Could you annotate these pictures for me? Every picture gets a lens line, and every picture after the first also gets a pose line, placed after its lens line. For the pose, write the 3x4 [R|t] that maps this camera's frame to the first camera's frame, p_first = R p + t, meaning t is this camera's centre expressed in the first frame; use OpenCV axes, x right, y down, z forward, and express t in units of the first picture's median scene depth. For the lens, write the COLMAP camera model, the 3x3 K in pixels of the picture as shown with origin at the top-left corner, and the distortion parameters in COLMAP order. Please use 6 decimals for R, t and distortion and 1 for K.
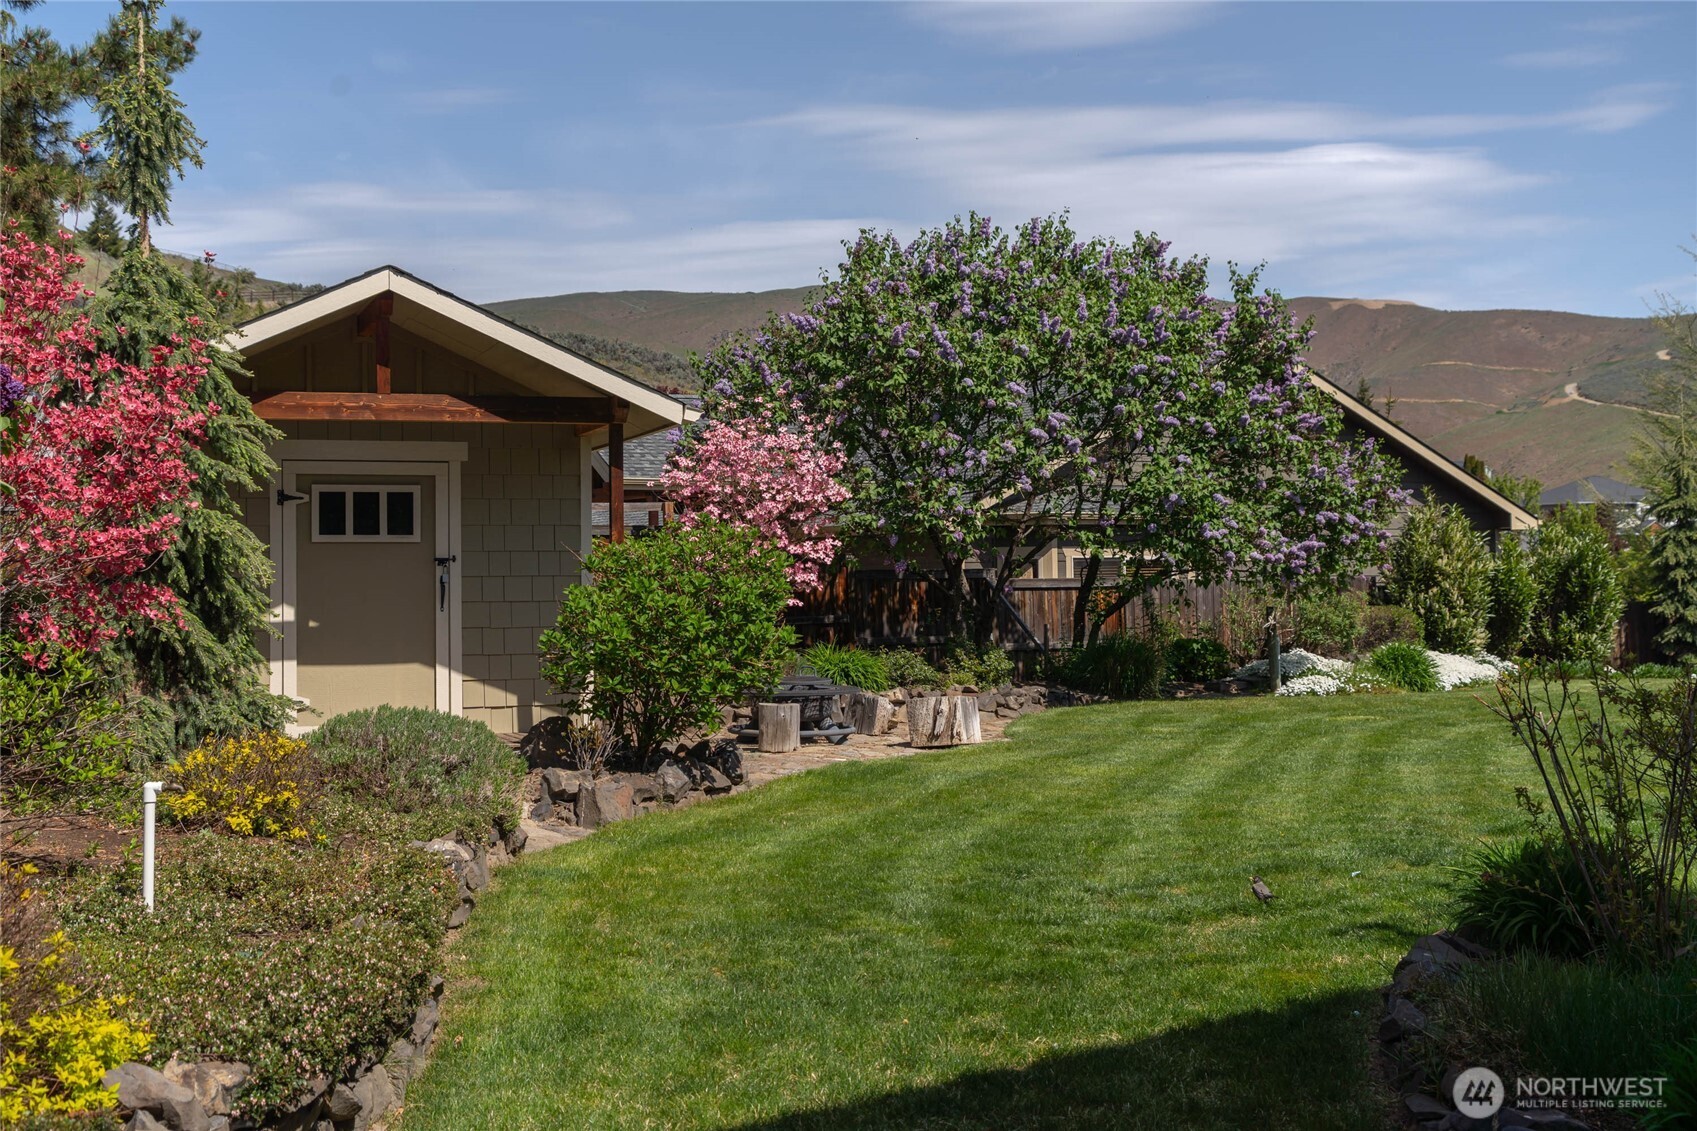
lens RADIAL K [[2117.4, 0, 848.5], [0, 2117.4, 565.5], [0, 0, 1]] dist [-0.011581, 0.000983]
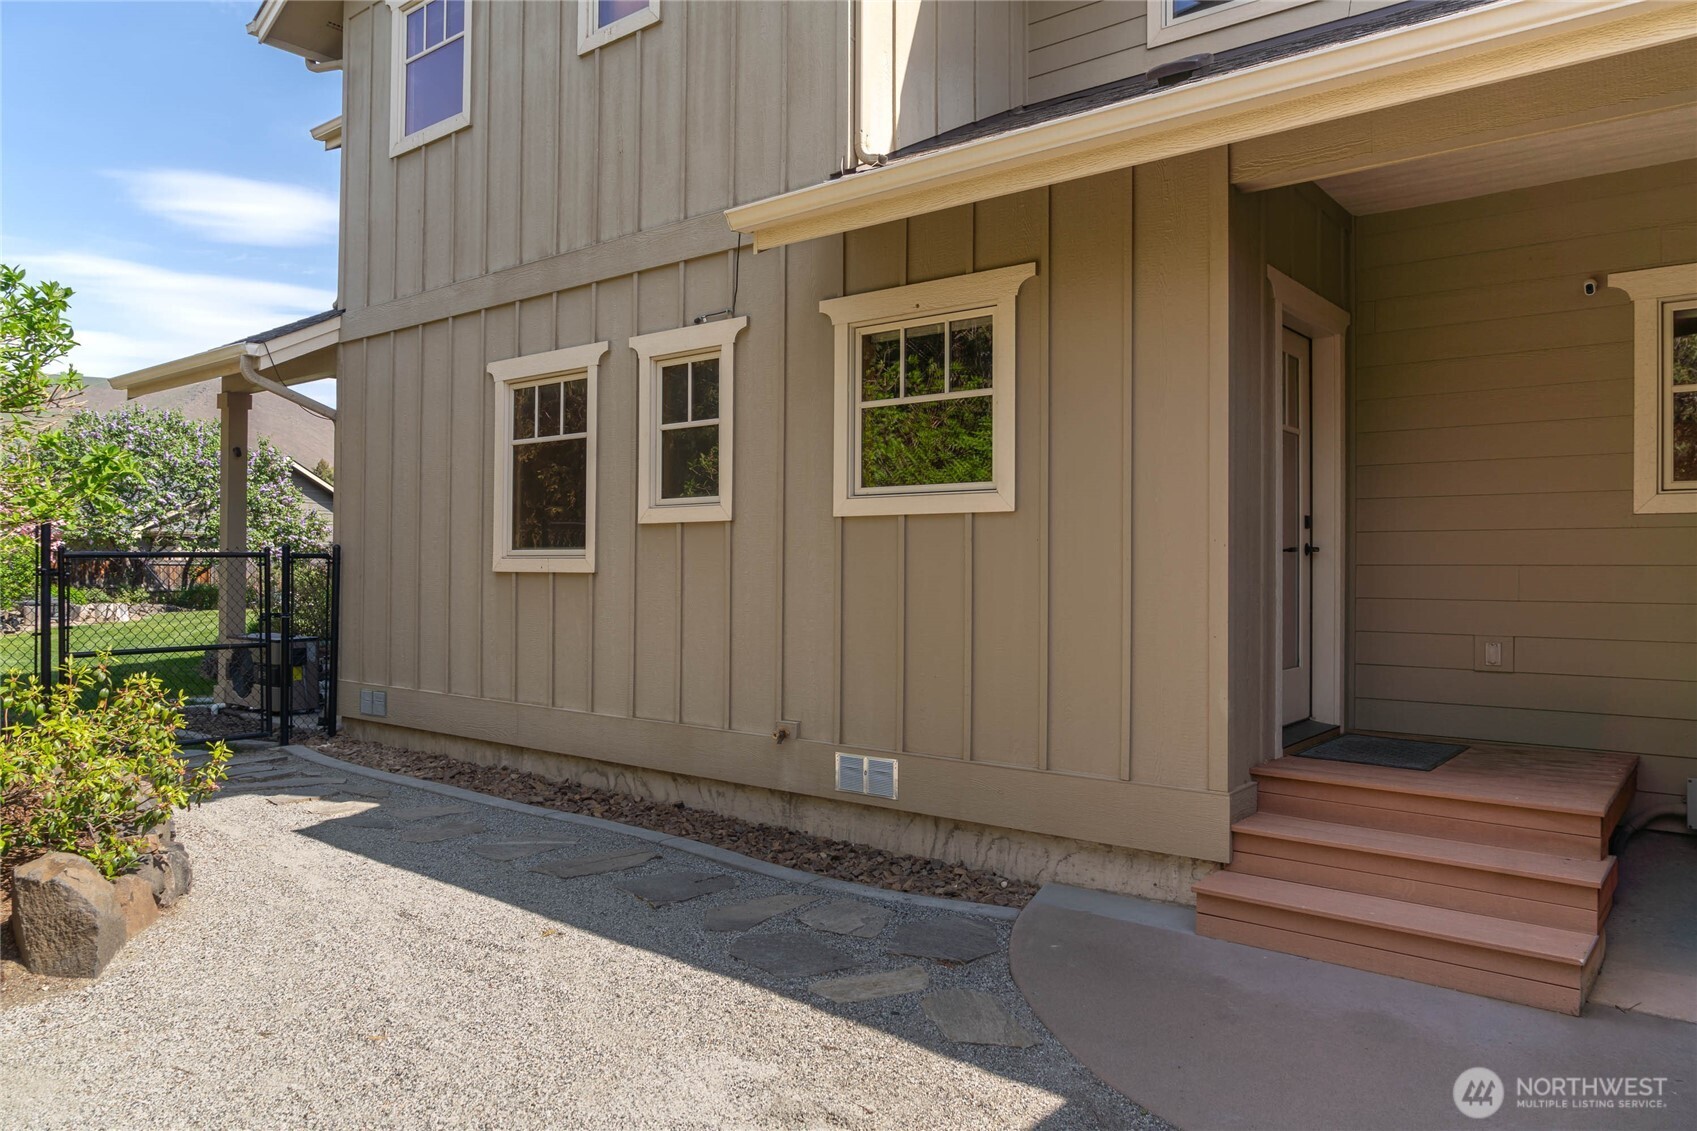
lens RADIAL K [[1129.0, 0, 841.7], [0, 1129.0, 551.5], [0, 0, 1]] dist [-0.018244, 0.000893]
pose [[0.822855, 0.020821, 0.567870, 0.000526], [-0.015159, 0.999777, -0.014690, 0.003890], [-0.568049, 0.003479, 0.822987, -0.515068]]
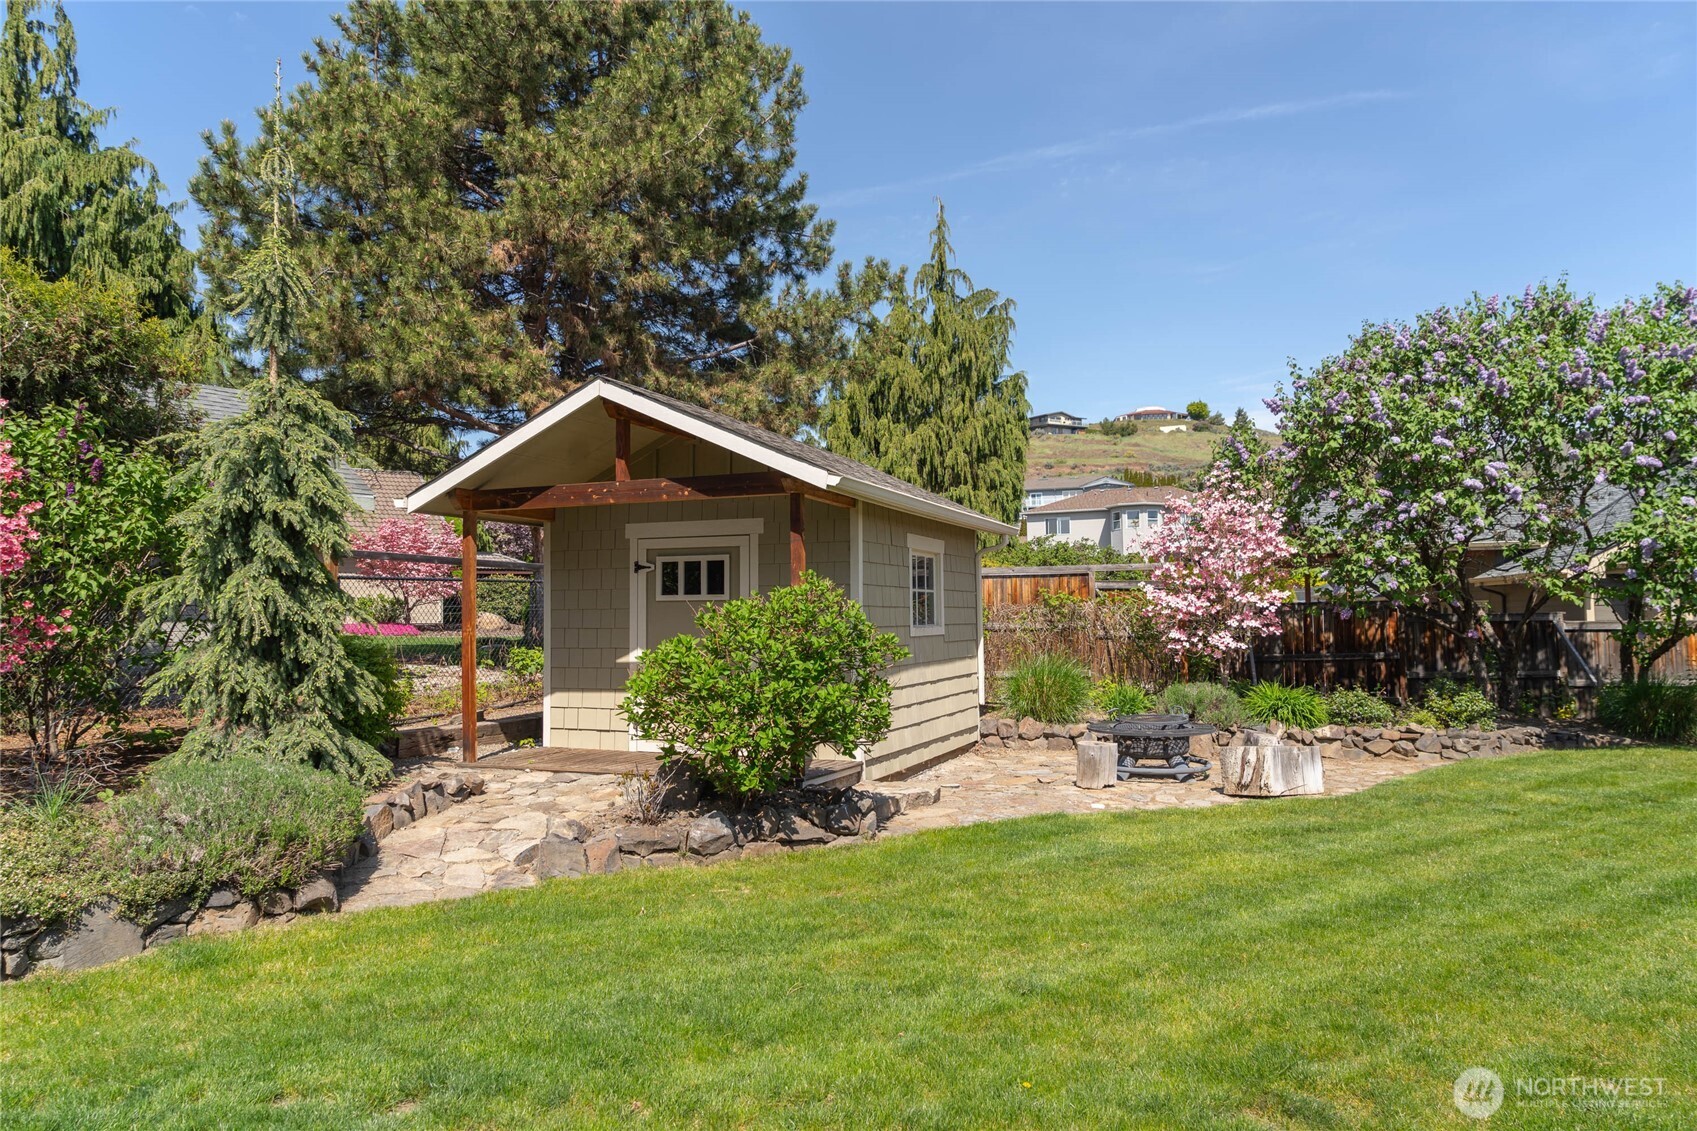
lens RADIAL K [[1141.0, 0, 840.6], [0, 1141.0, 565.3], [0, 0, 1]] dist [-0.022543, 0.002382]
pose [[0.769328, -0.028172, -0.638233, 0.195082], [0.005912, 0.999298, -0.036984, -0.004342], [0.638827, 0.024679, 0.768954, 0.369095]]
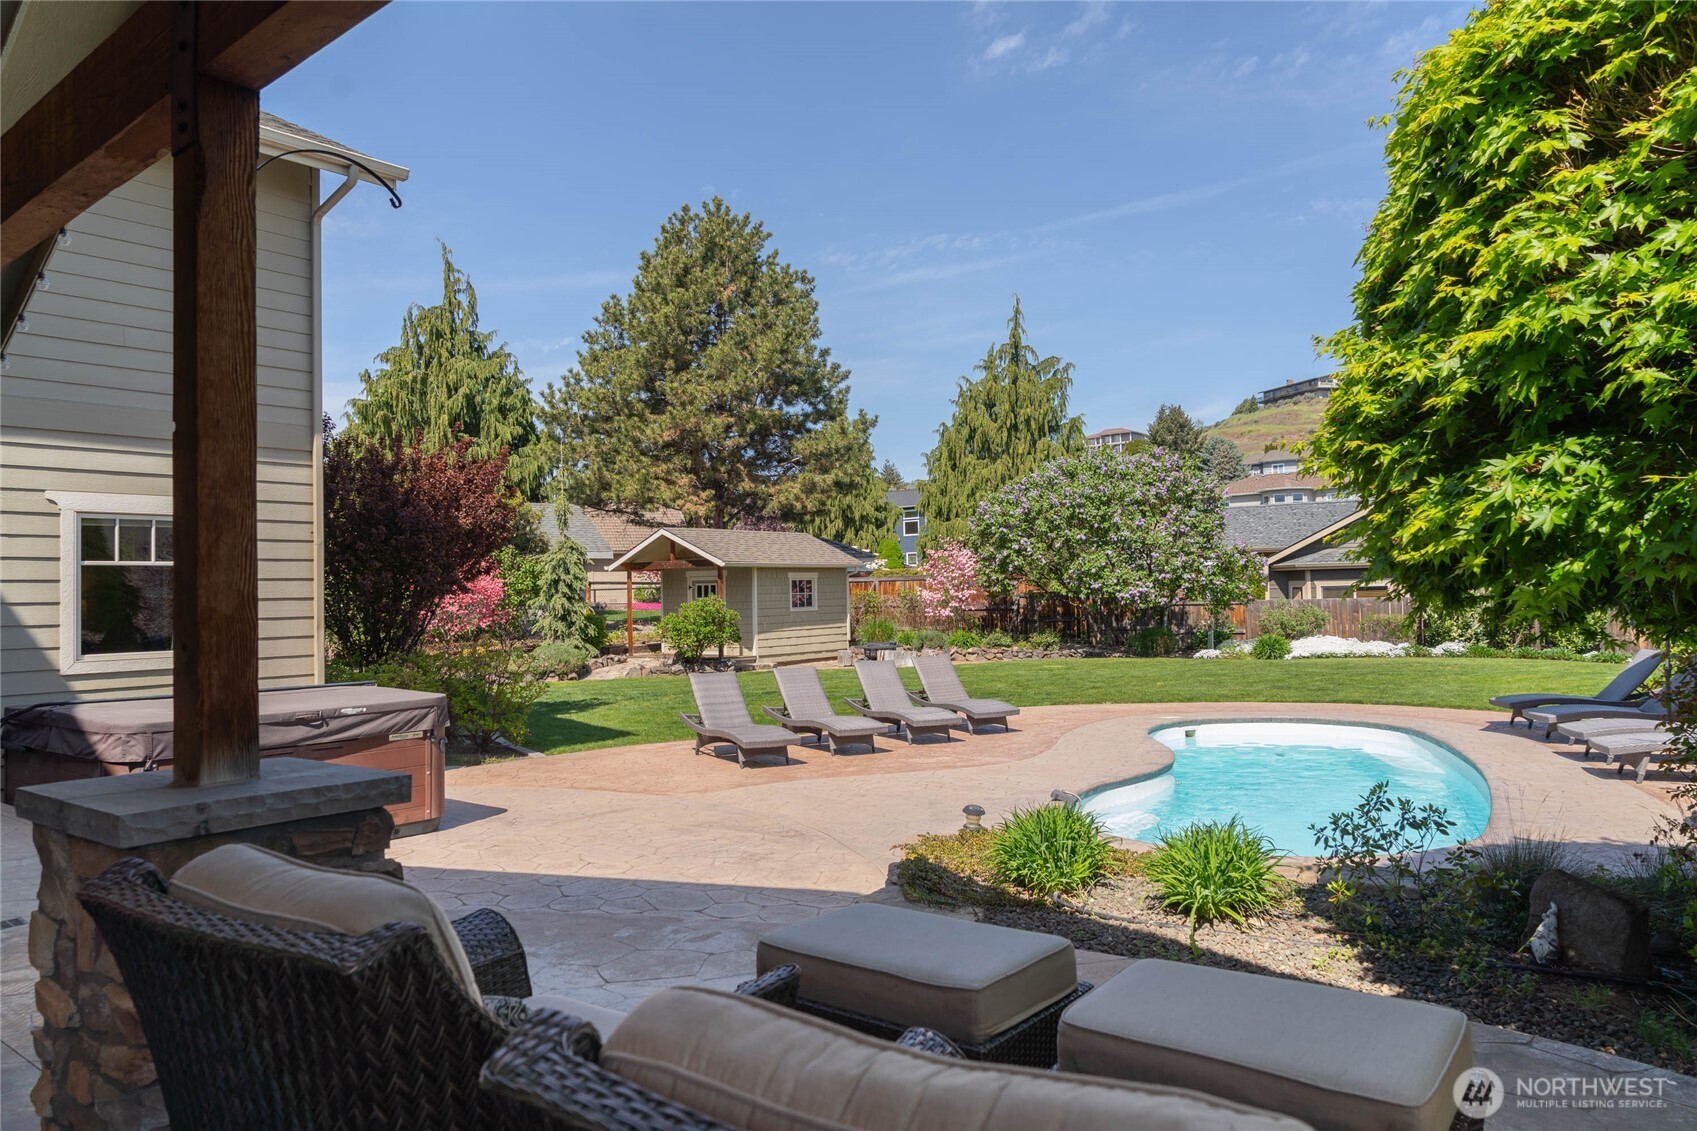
lens RADIAL K [[1129.0, 0, 841.7], [0, 1129.0, 551.5], [0, 0, 1]] dist [-0.018244, 0.000893]
pose [[0.580491, -0.033907, -0.813560, 1.011573], [0.021747, 0.999422, -0.026137, -0.026026], [0.813976, -0.002520, 0.580893, 0.059724]]
